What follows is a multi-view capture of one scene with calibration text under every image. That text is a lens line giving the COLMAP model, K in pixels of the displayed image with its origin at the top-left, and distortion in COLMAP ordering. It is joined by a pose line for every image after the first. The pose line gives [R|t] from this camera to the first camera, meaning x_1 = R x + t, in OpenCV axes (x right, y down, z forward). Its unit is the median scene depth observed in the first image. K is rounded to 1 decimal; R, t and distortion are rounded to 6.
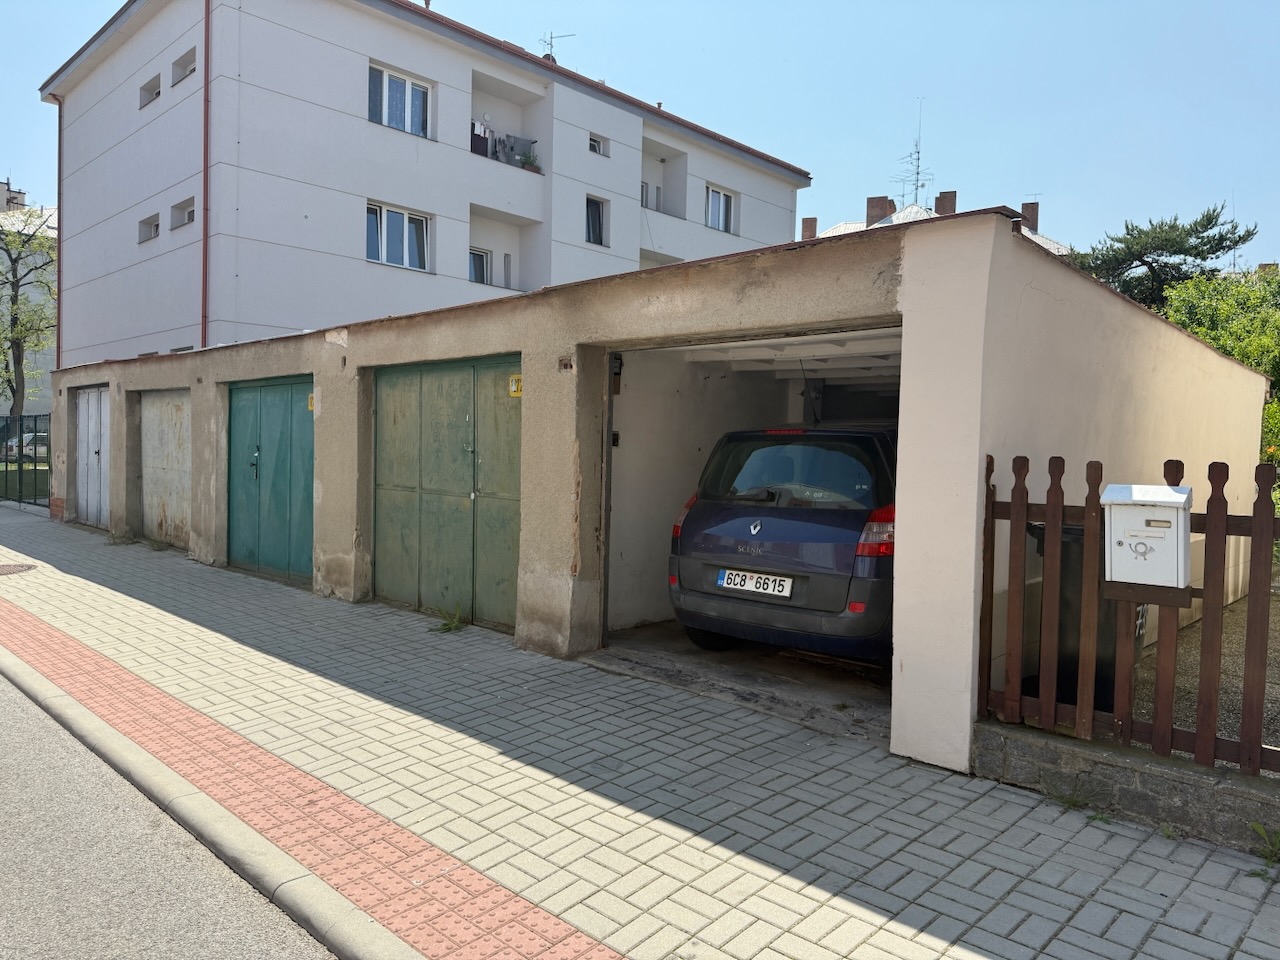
lens RADIAL K [[882.6, 0, 636.0], [0, 882.6, 479.2], [0, 0, 1]] dist [0.090651, -0.037392]
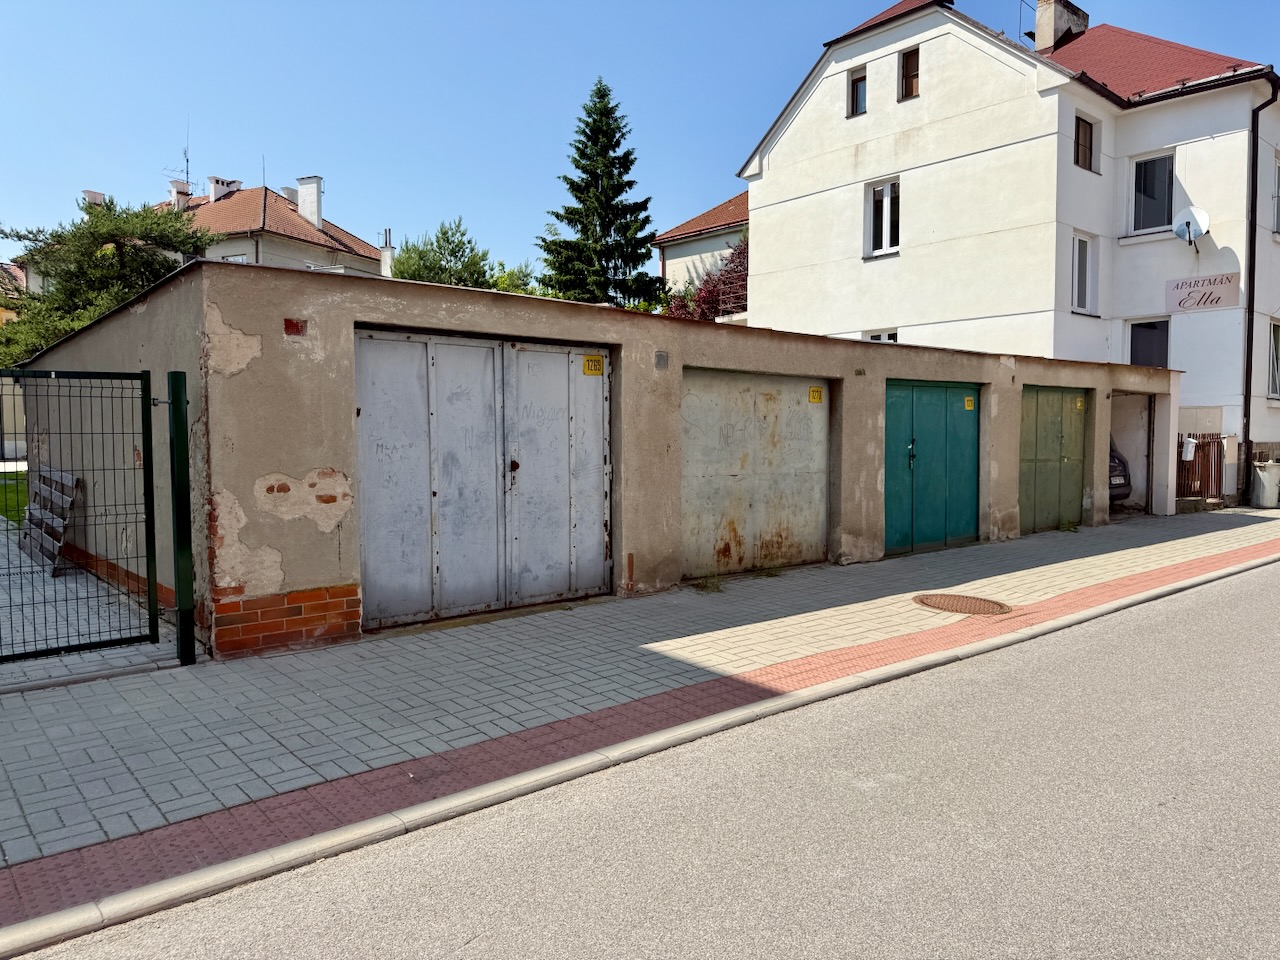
lens RADIAL K [[901.6, 0, 636.5], [0, 901.6, 480.7], [0, 0, 1]] dist [0.036888, -0.041101]
pose [[0.092996, -0.075224, 0.992821, -2.007532], [0.037064, 0.996712, 0.072048, -0.101078], [-0.994976, 0.030098, 0.095478, 1.574313]]
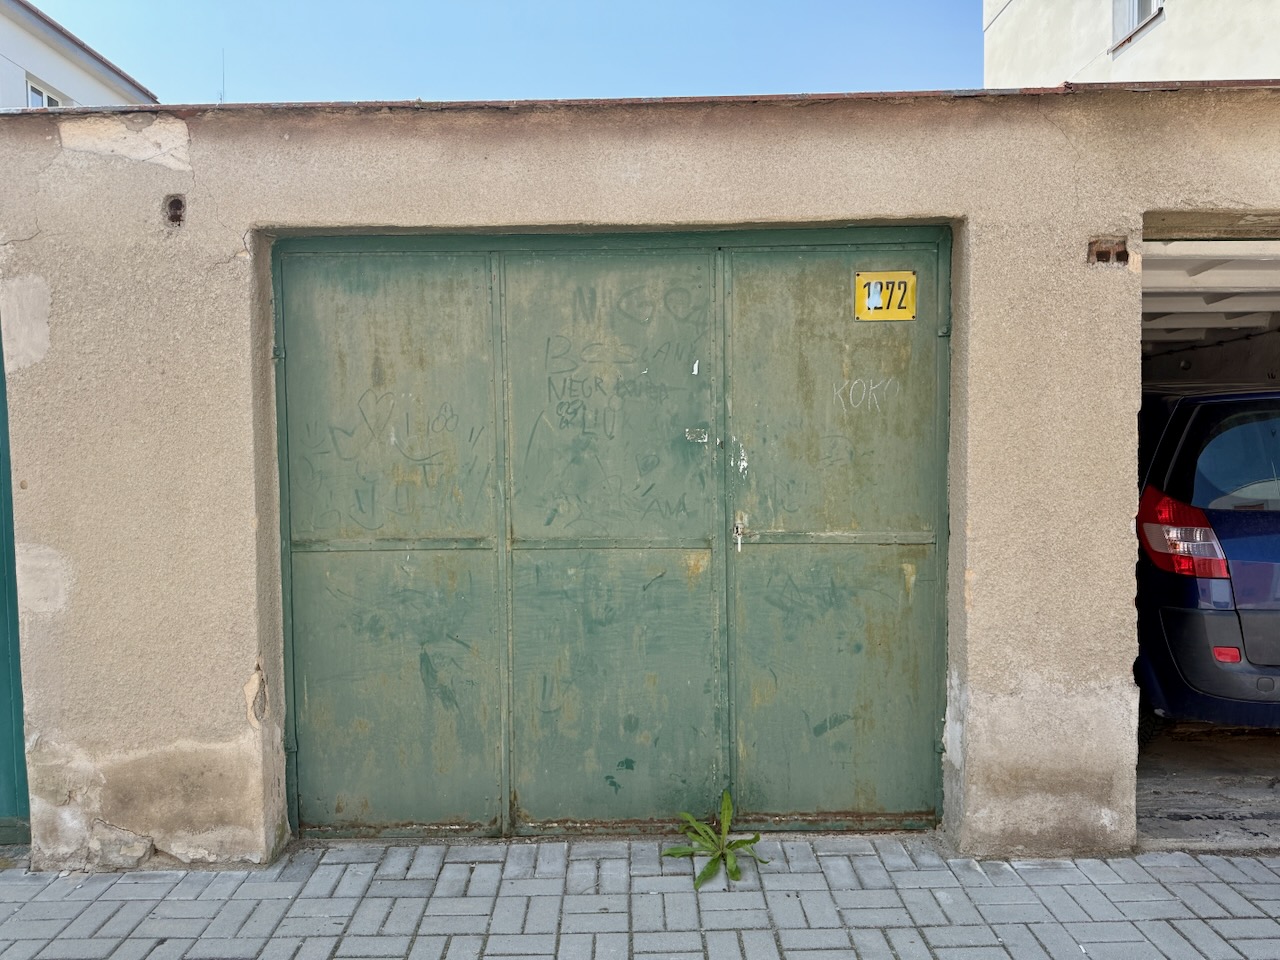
lens RADIAL K [[901.6, 0, 636.5], [0, 901.6, 480.7], [0, 0, 1]] dist [0.036888, -0.041101]
pose [[0.717139, -0.060350, 0.694312, -0.480235], [0.049706, 0.998136, 0.035419, -0.028336], [-0.695155, 0.009111, 0.718802, 0.644666]]
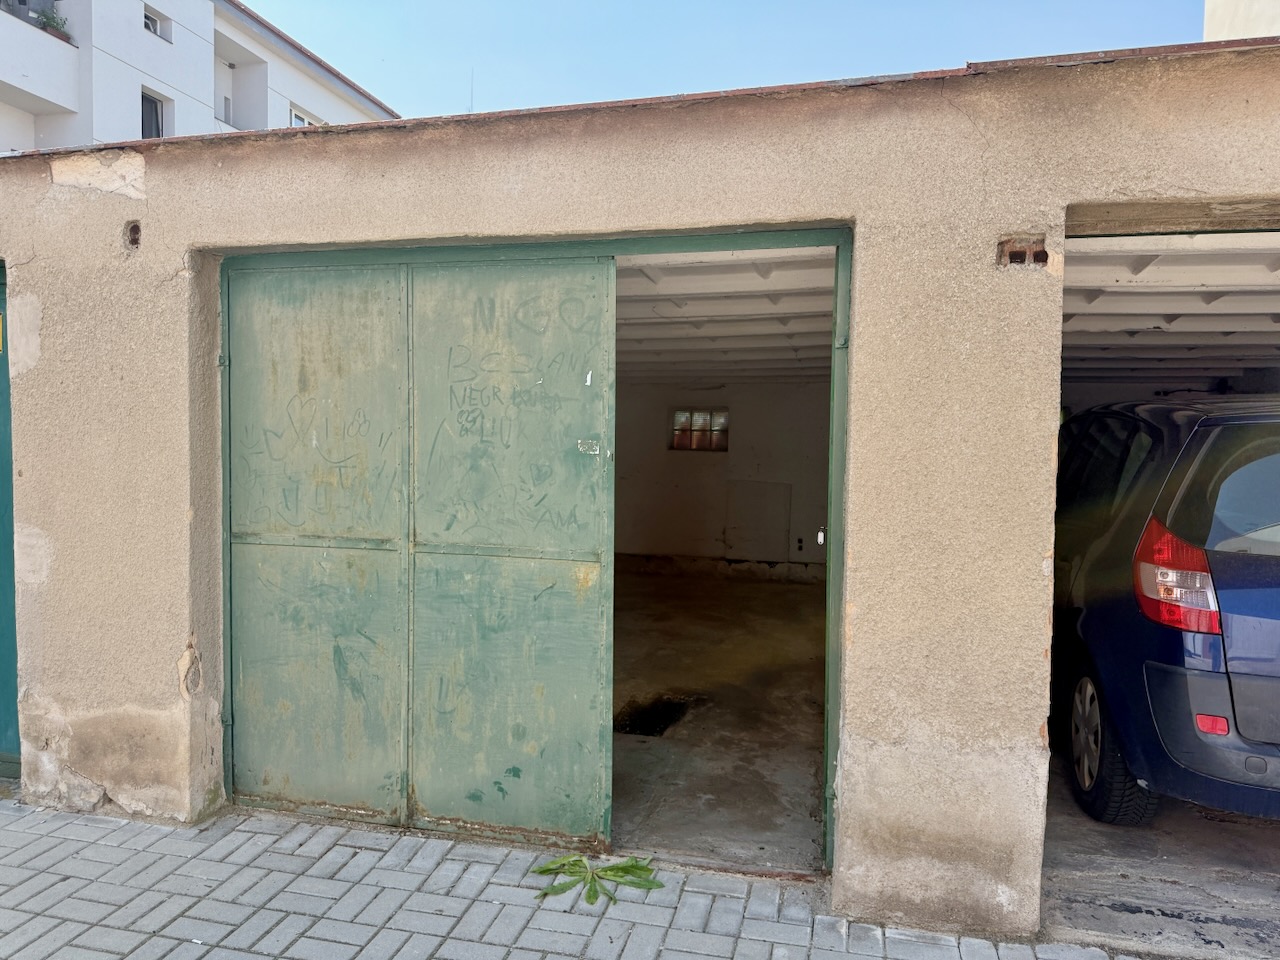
lens RADIAL K [[902.3, 0, 627.8], [0, 902.3, 478.8], [0, 0, 1]] dist [0.030254, -0.035325]
pose [[0.867227, -0.031462, 0.496919, -0.360281], [0.019762, 0.999390, 0.028787, -0.030087], [-0.497521, -0.015145, 0.867320, 0.560805]]
